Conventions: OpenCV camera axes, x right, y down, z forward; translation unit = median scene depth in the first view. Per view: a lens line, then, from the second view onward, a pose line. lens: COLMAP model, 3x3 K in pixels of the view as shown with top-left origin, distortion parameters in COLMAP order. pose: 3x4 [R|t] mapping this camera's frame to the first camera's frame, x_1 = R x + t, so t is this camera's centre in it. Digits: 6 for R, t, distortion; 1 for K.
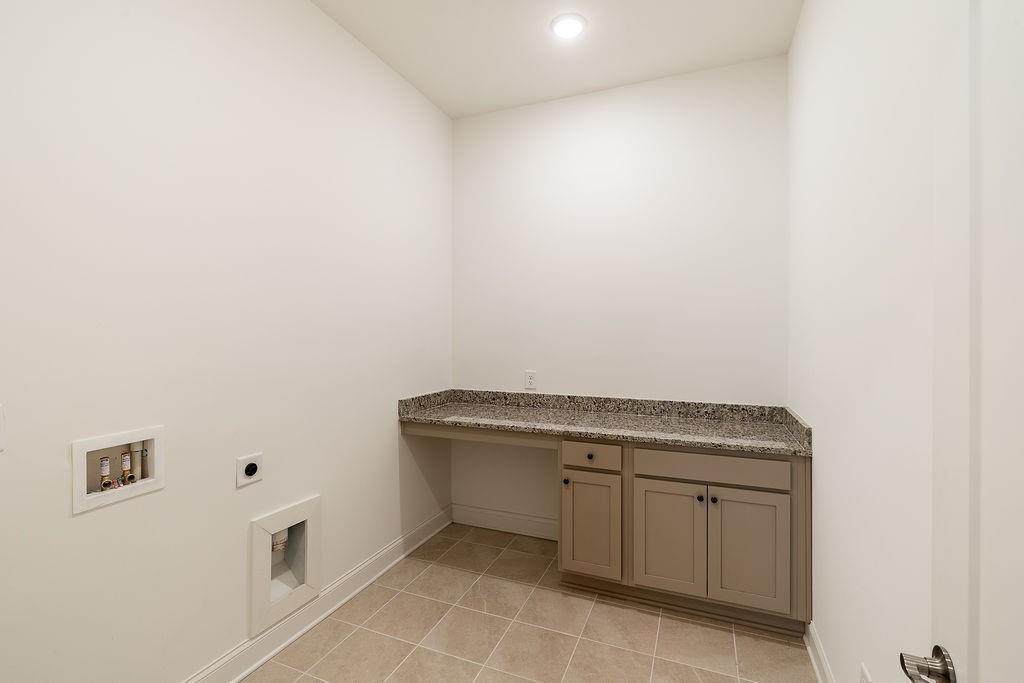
lens RADIAL K [[434.3, 0, 515.2], [0, 434.3, 337.1], [0, 0, 1]] dist [0.000959, 0.000155]
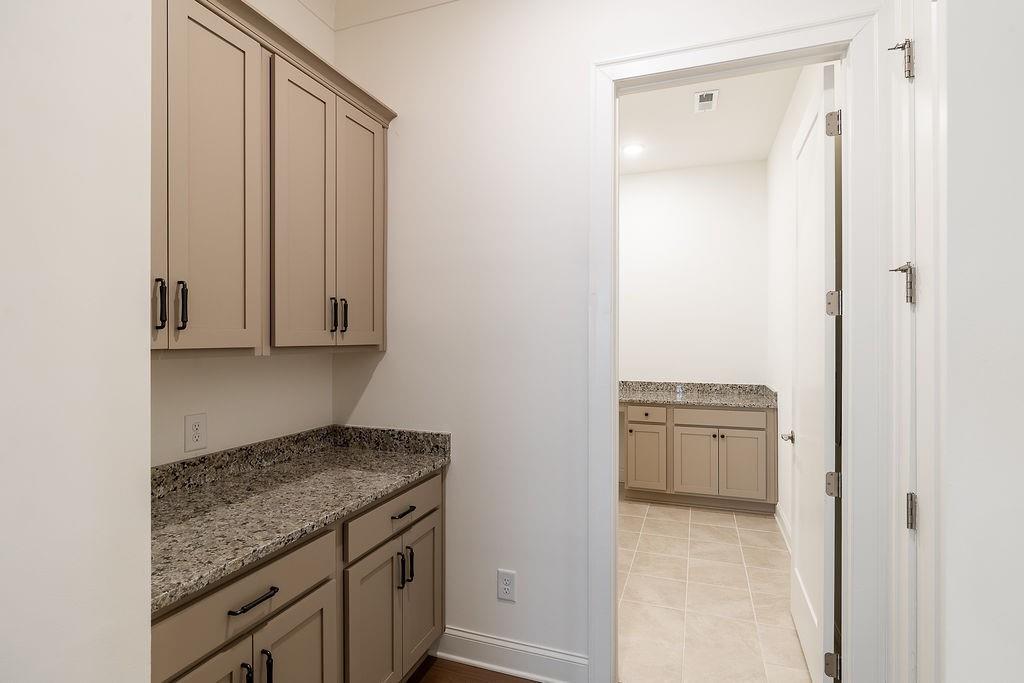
lens RADIAL K [[479.8, 0, 510.7], [0, 479.8, 336.3], [0, 0, 1]] dist [-0.003027, 0.001855]
pose [[0.999341, 0.001309, 0.036273, -0.405038], [-0.000807, 0.999904, -0.013864, 0.009765], [-0.036288, 0.013825, 0.999246, -0.784671]]
